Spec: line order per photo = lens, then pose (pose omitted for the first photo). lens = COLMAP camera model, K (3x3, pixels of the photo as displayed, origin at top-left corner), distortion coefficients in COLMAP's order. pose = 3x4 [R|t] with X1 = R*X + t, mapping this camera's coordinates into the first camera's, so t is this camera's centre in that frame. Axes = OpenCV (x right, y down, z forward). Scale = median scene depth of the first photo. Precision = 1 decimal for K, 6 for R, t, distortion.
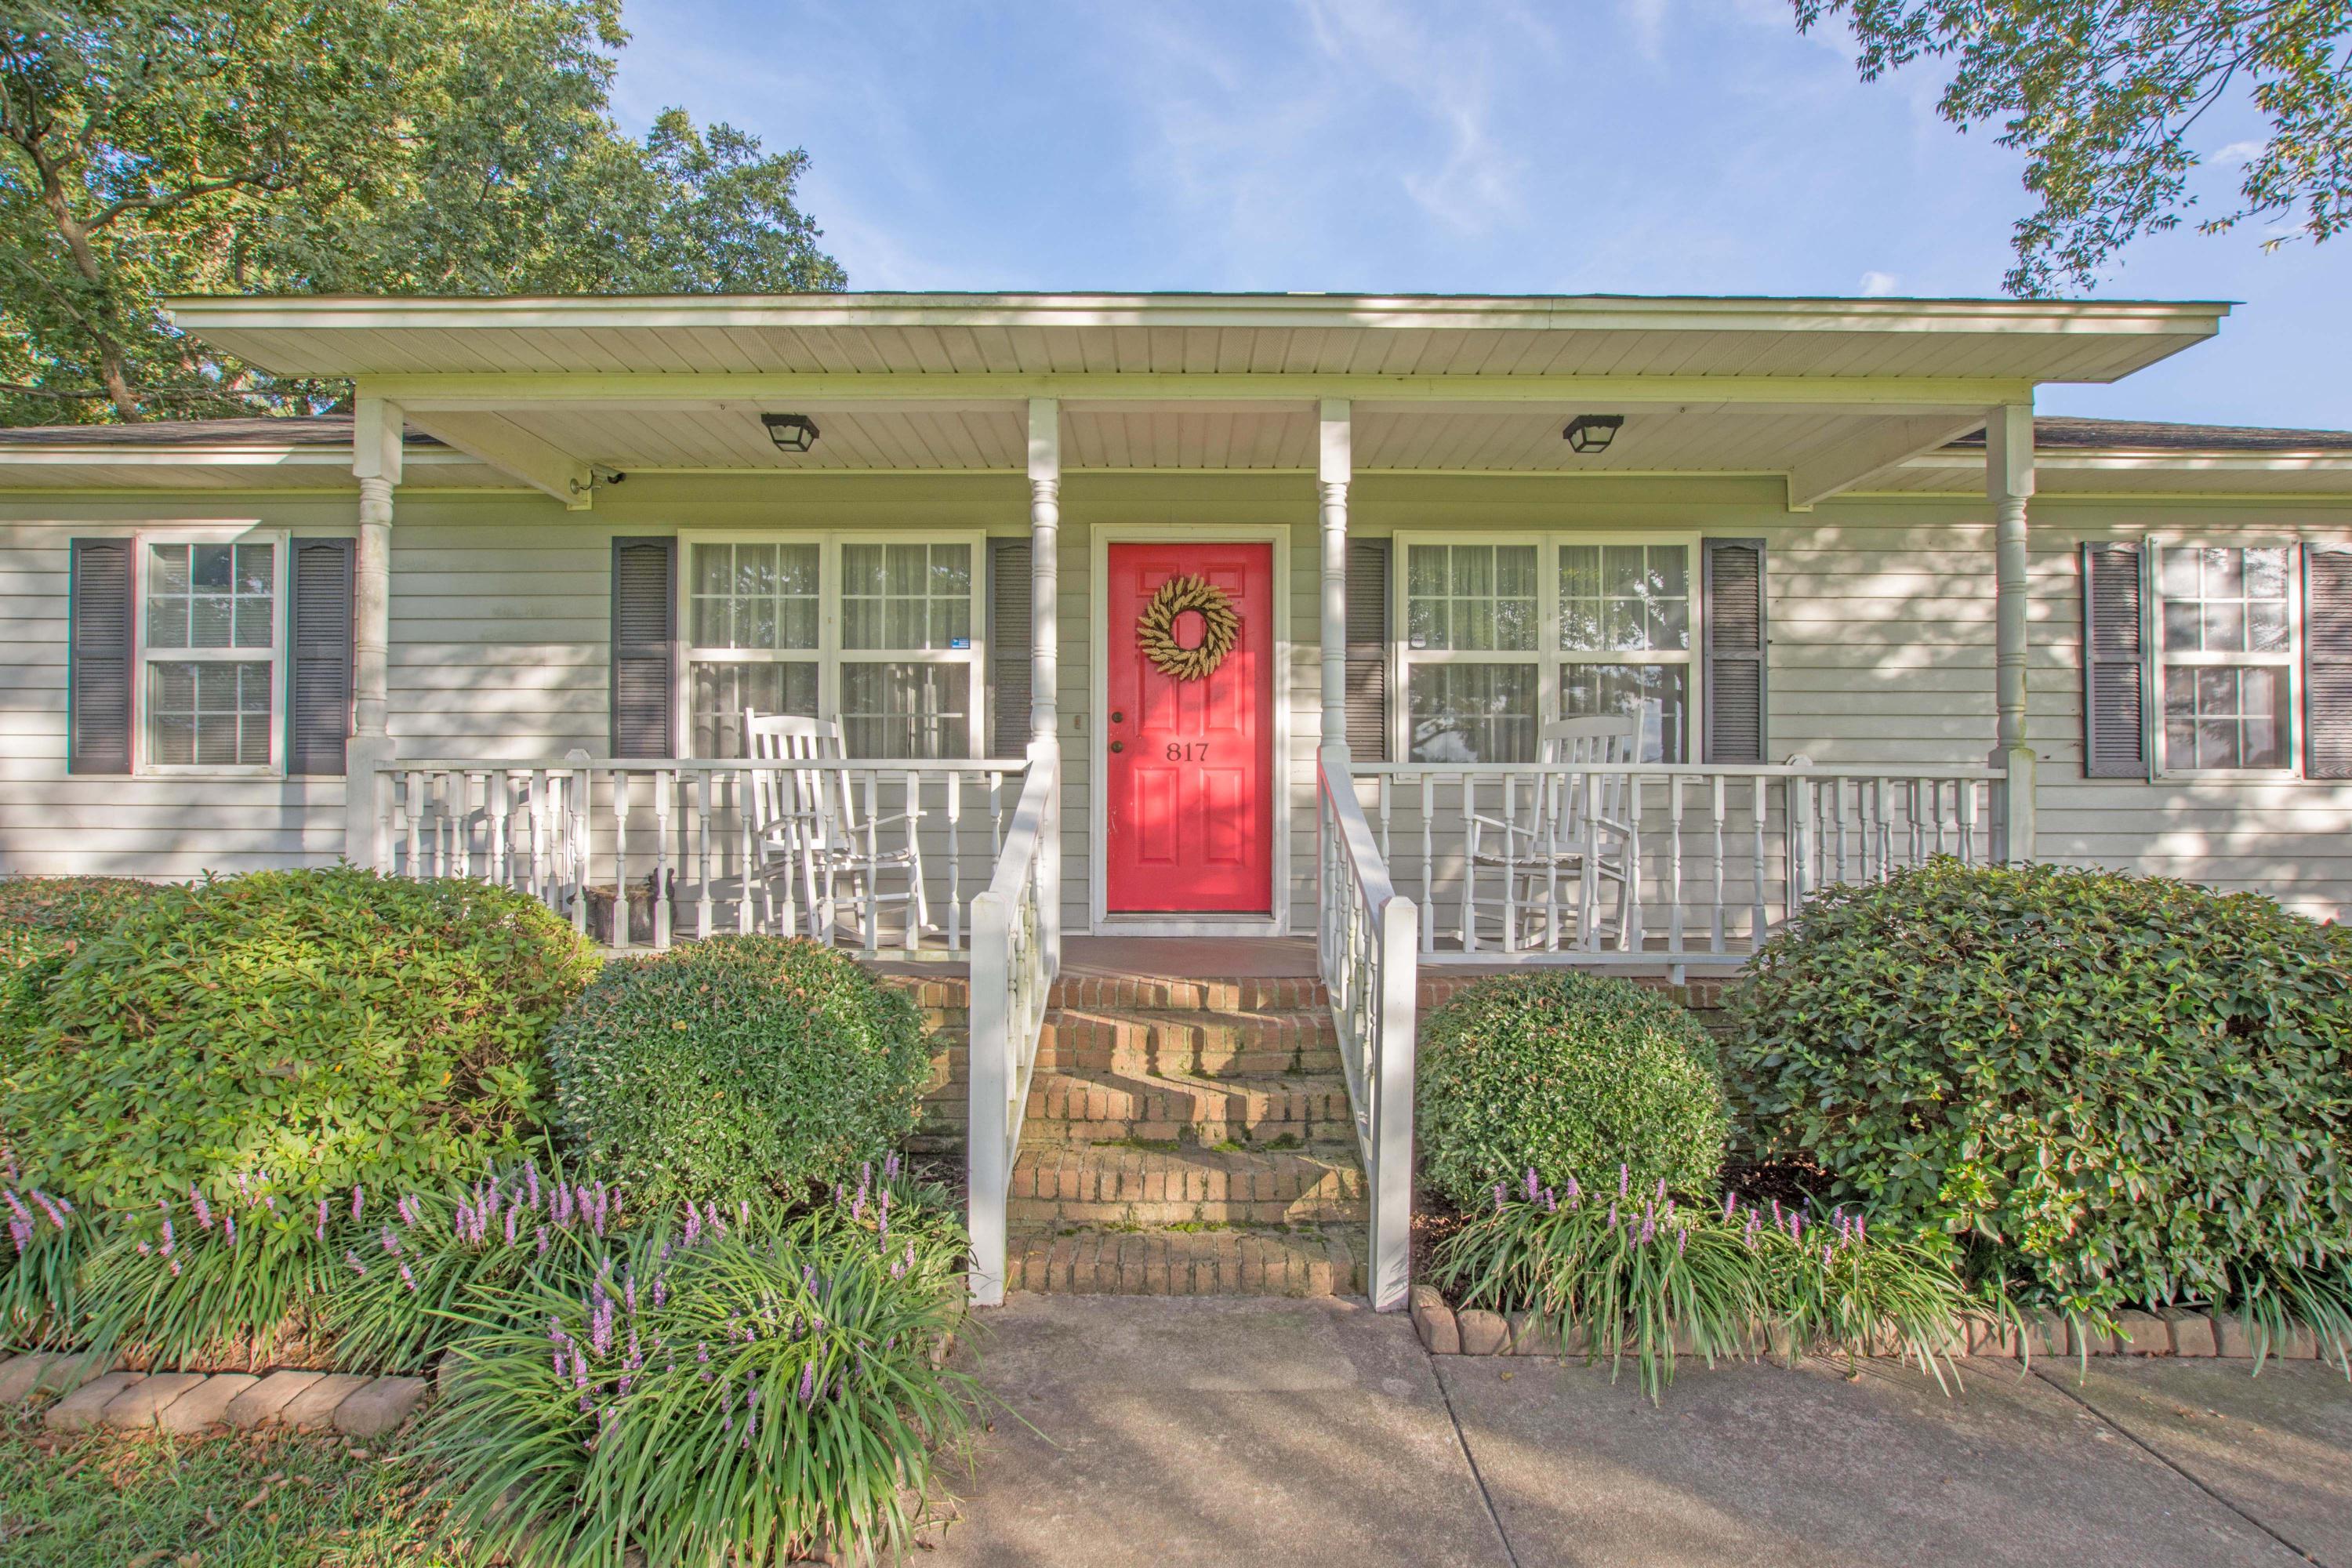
lens RADIAL K [[1026.9, 0, 1187.2], [0, 1026.9, 801.2], [0, 0, 1]] dist [-0.031869, 0.000268]
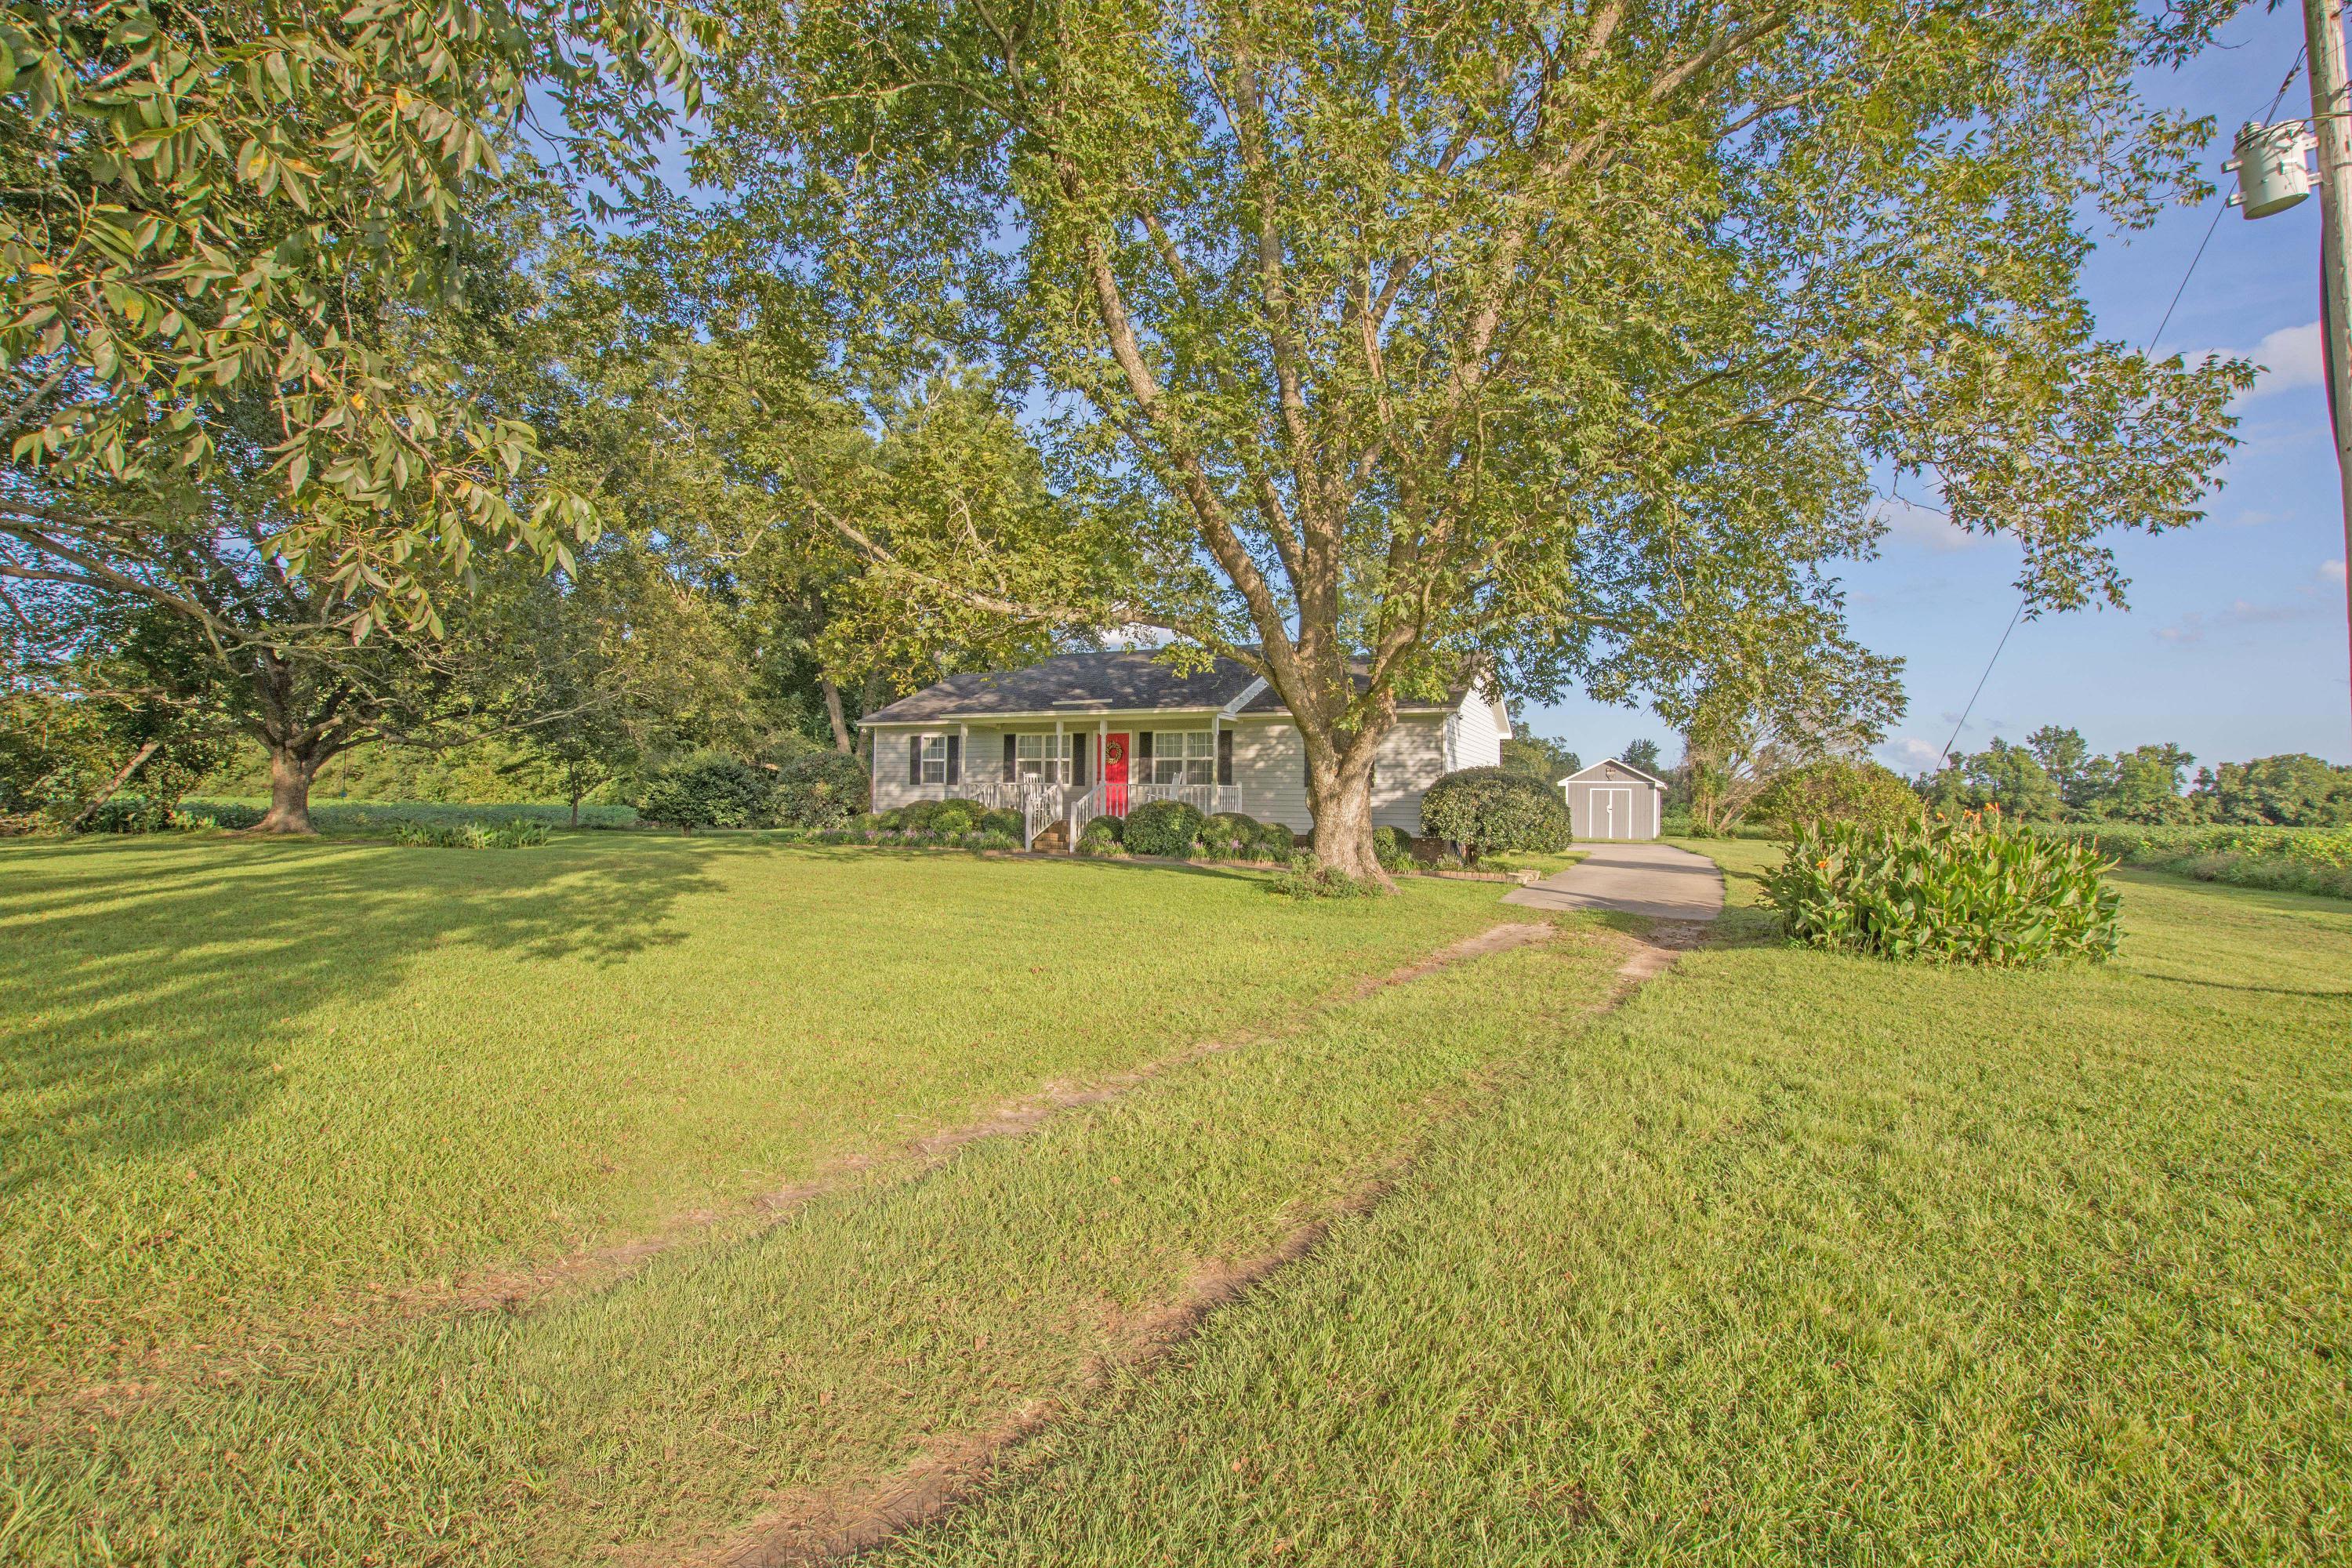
lens RADIAL K [[1026.9, 0, 1187.2], [0, 1026.9, 801.2], [0, 0, 1]] dist [-0.031869, 0.000268]
pose [[0.908188, 0.010008, -0.418443, 2.227678], [-0.013336, 0.999898, -0.005030, 0.062919], [0.418350, 0.010149, 0.908229, -3.007460]]
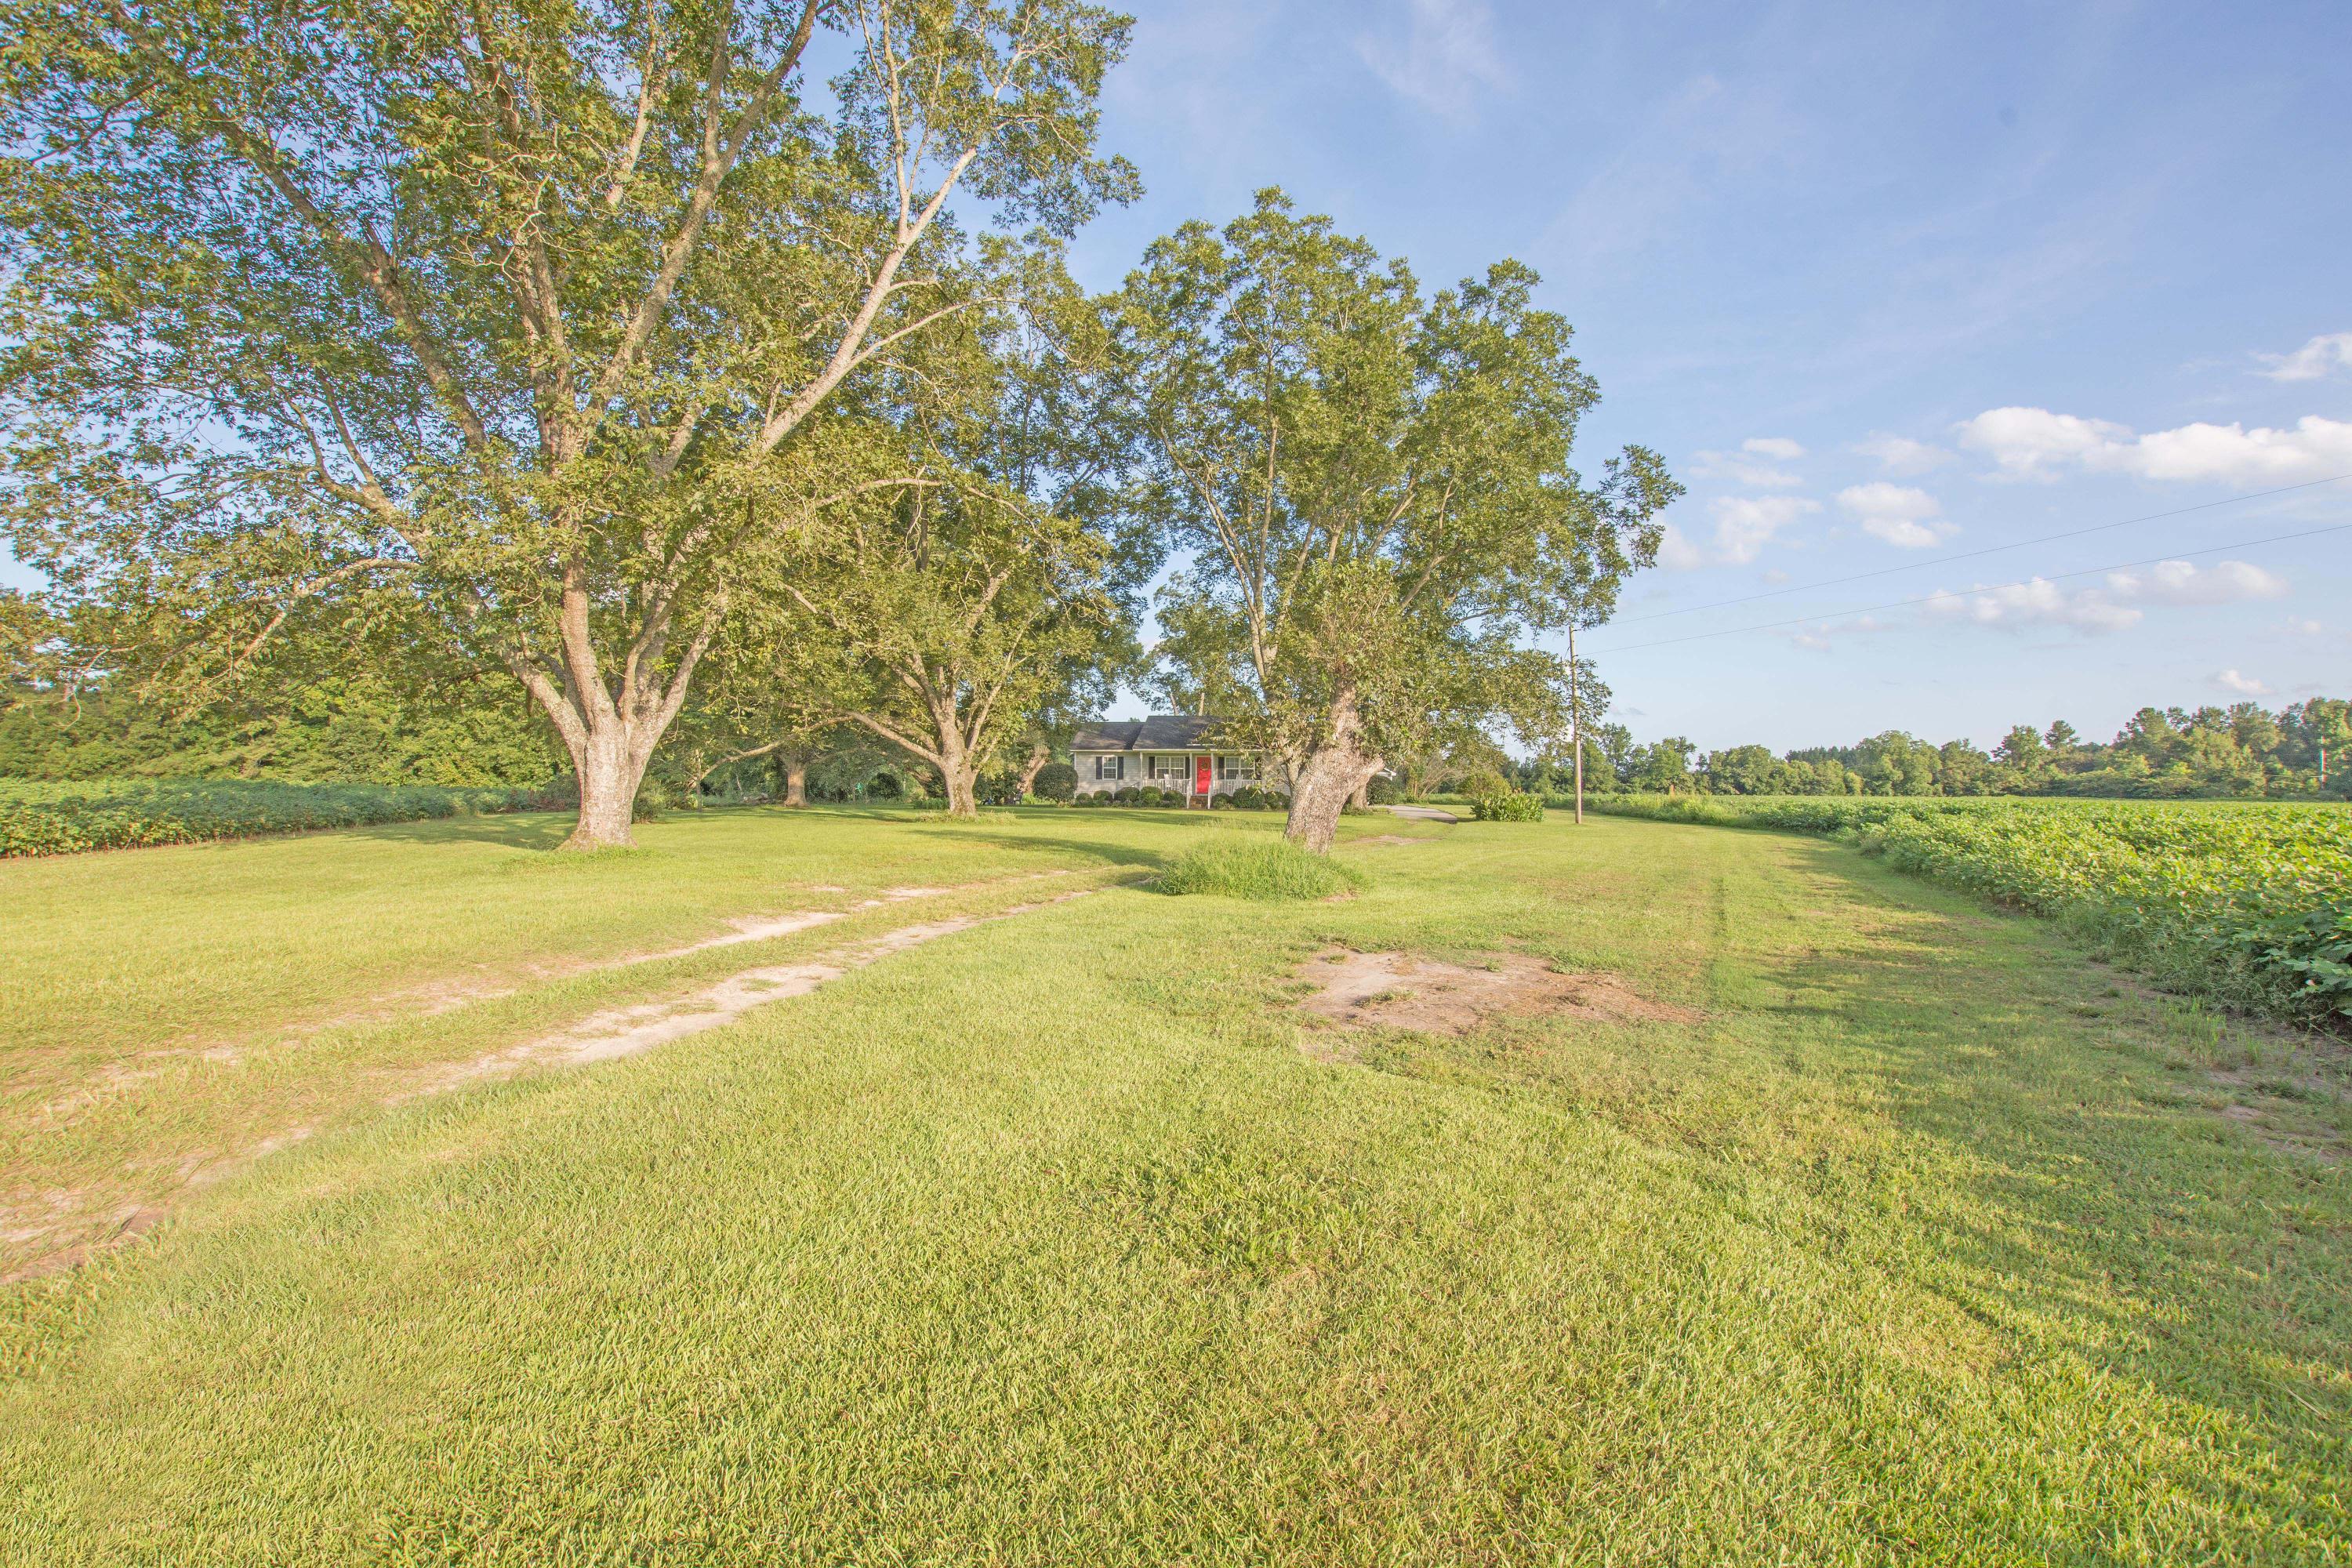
lens RADIAL K [[969.7, 0, 1176.9], [0, 969.7, 814.2], [0, 0, 1]] dist [-0.039780, 0.000104]
pose [[0.988501, 0.009532, -0.150917, 1.219520], [-0.005453, 0.999609, 0.027419, 0.050091], [0.151119, -0.026281, 0.988166, -8.799919]]
